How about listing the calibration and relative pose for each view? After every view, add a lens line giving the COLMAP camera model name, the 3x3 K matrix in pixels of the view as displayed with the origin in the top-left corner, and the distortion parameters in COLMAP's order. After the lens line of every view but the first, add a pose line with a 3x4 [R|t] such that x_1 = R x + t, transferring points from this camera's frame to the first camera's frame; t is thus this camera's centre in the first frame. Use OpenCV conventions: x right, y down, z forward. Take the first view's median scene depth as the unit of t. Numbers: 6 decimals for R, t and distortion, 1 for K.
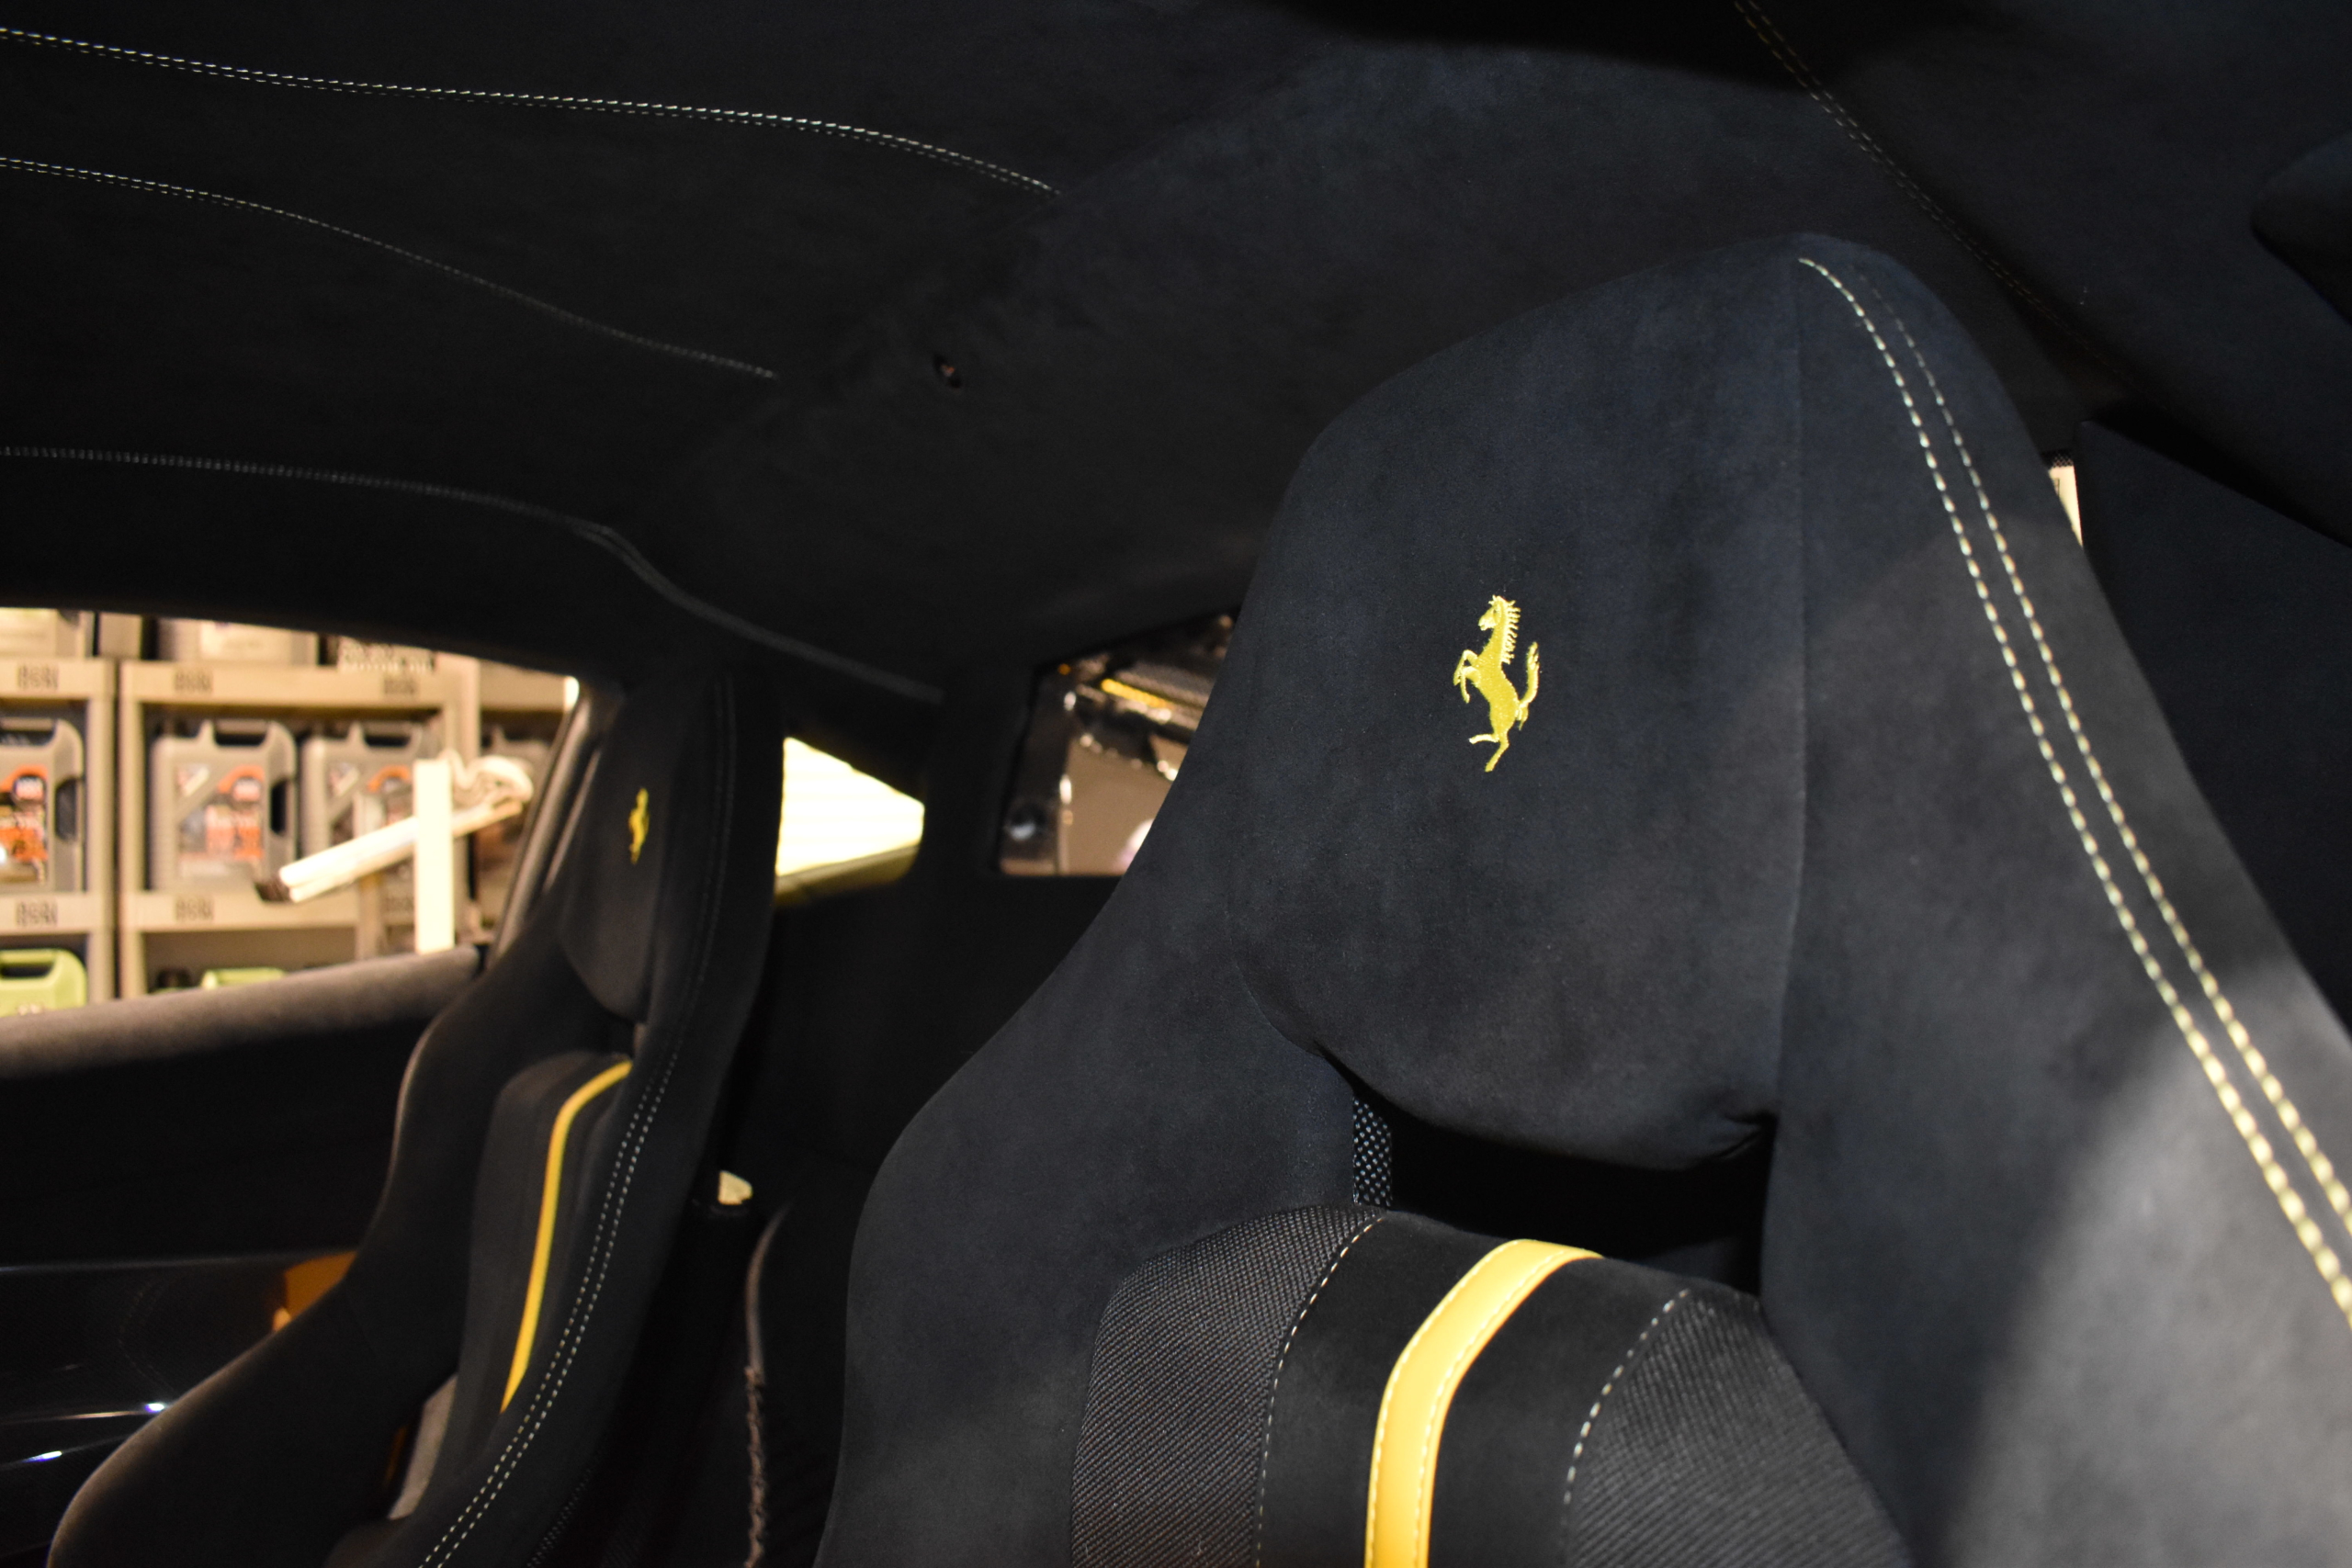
lens RADIAL K [[1847.8, 0, 1175.0], [0, 1847.8, 776.8], [0, 0, 1]] dist [-0.098765, -0.002660]
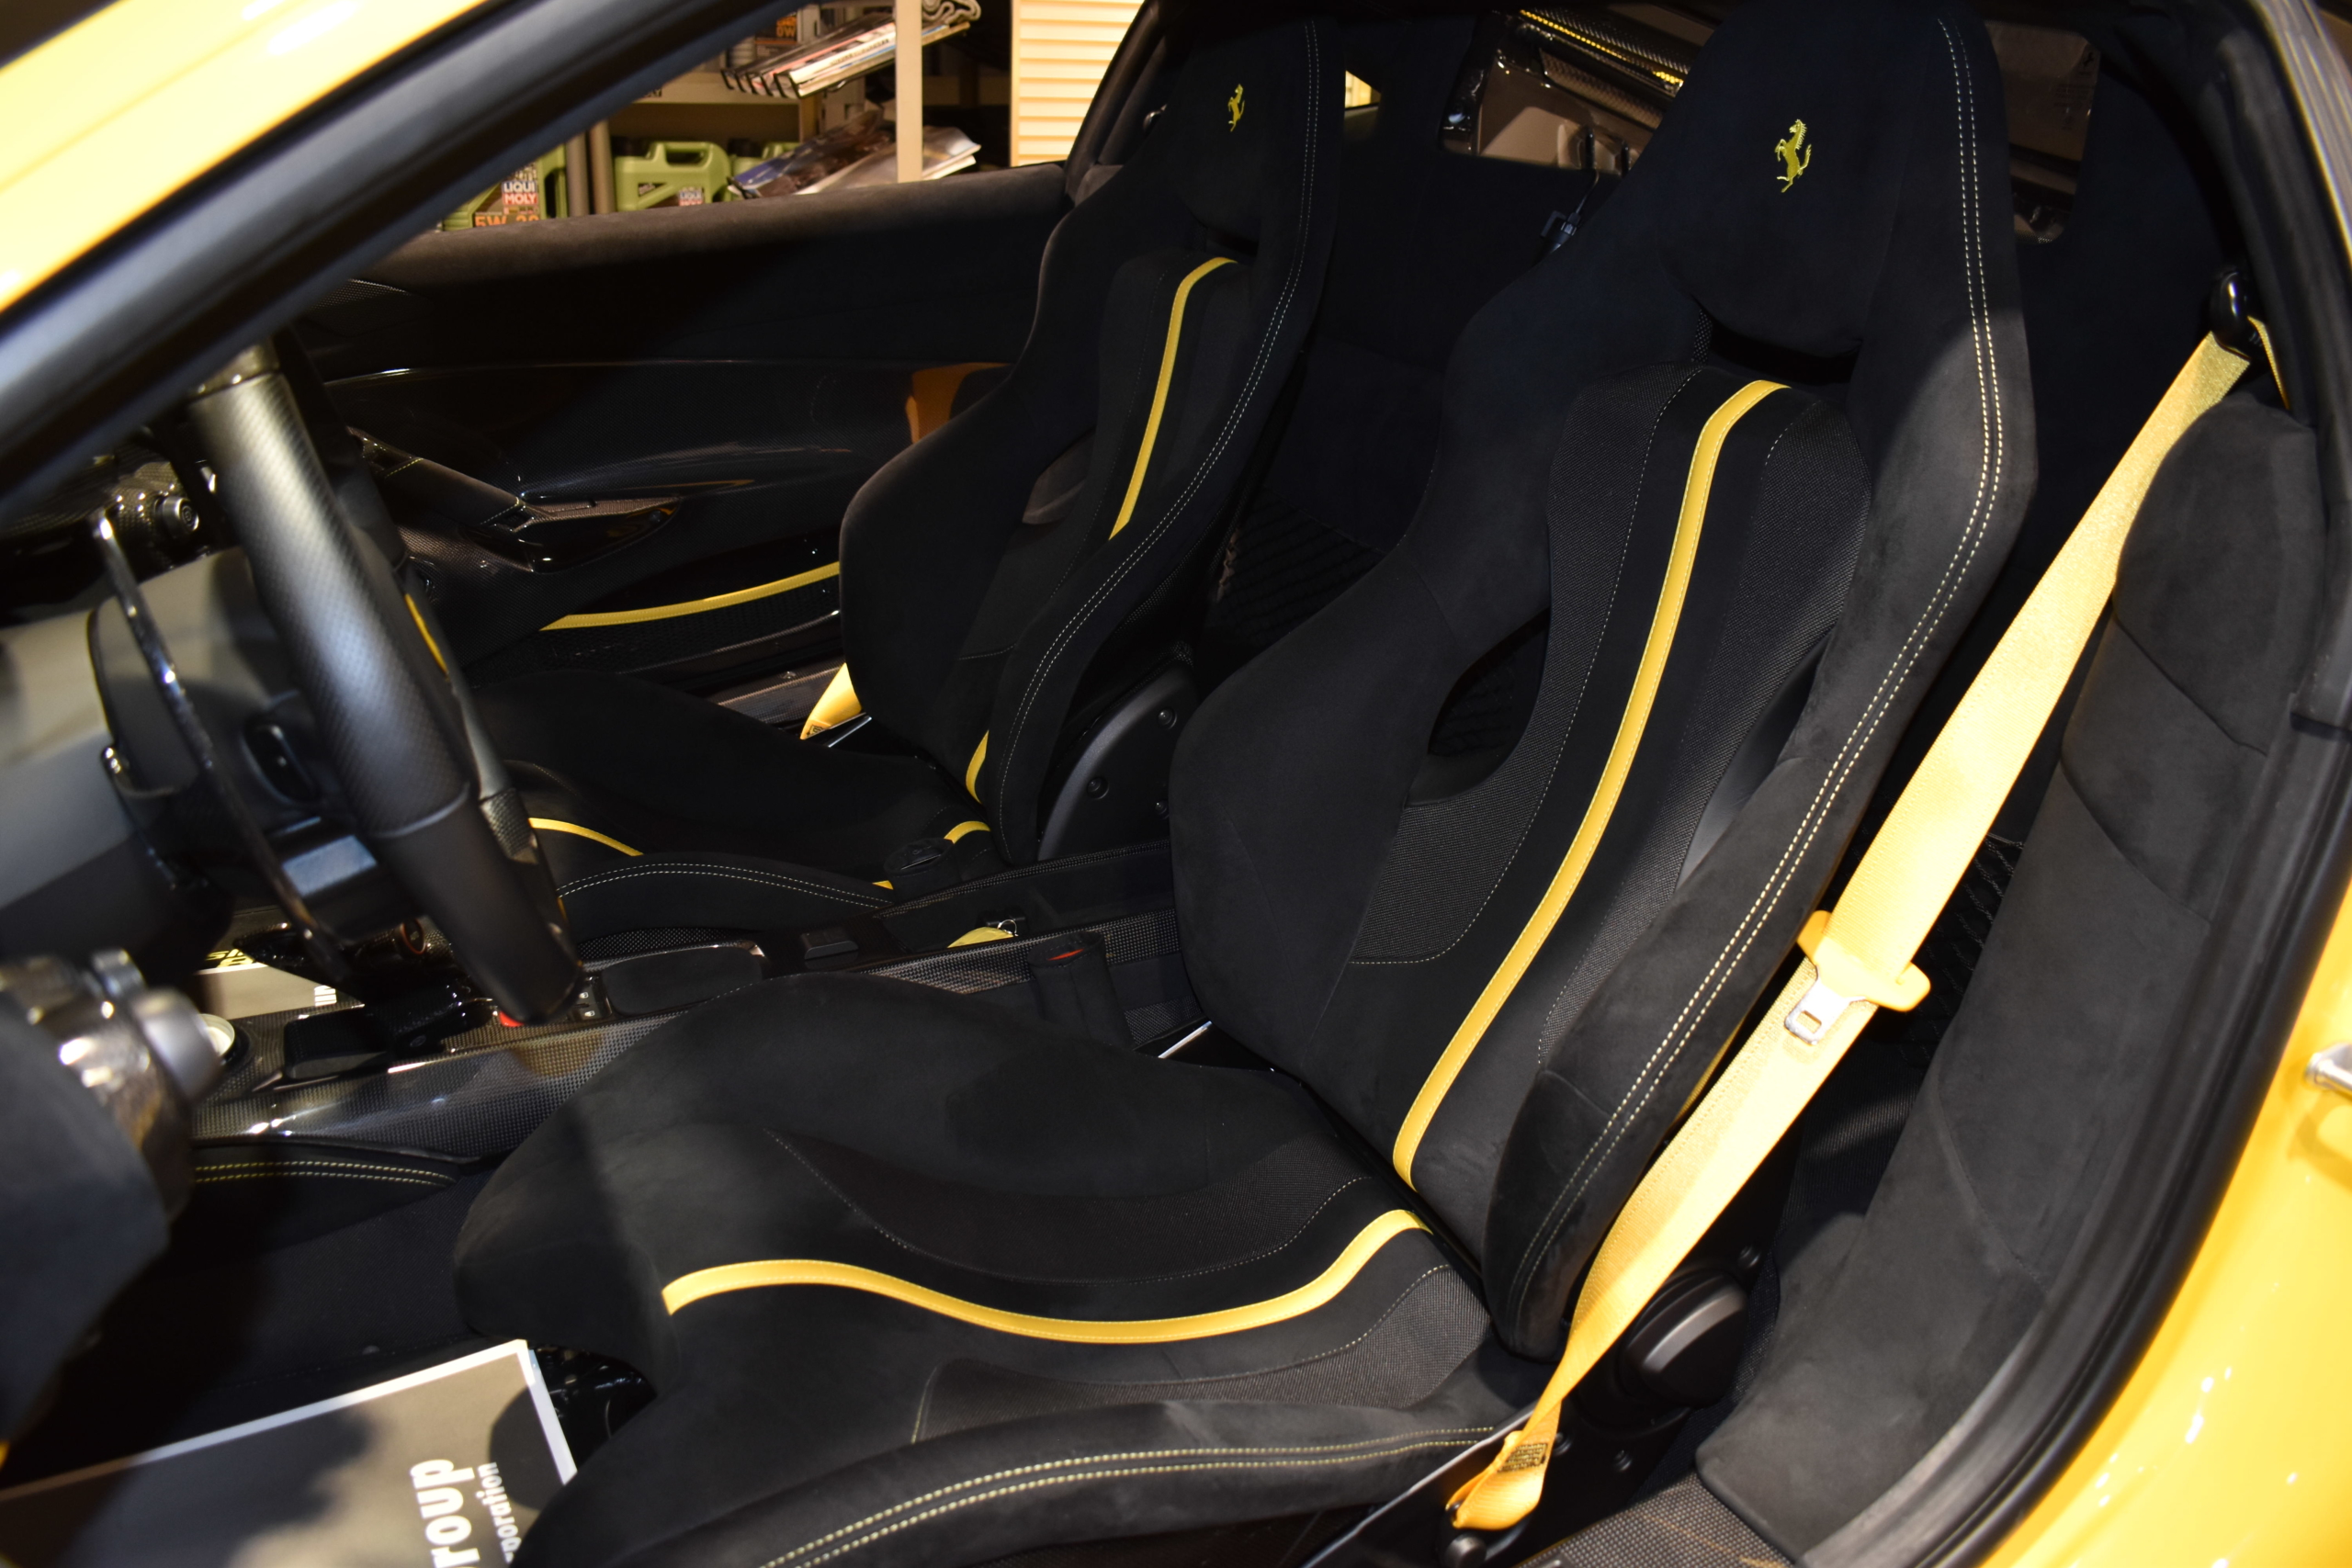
lens RADIAL K [[1847.8, 0, 1172.6], [0, 1847.8, 795.2], [0, 0, 1]] dist [-0.098765, -0.002660]
pose [[0.989848, 0.112837, -0.086427, -0.337116], [-0.065596, 0.902107, 0.426497, -0.250588], [0.126091, -0.416498, 0.900350, -1.614202]]
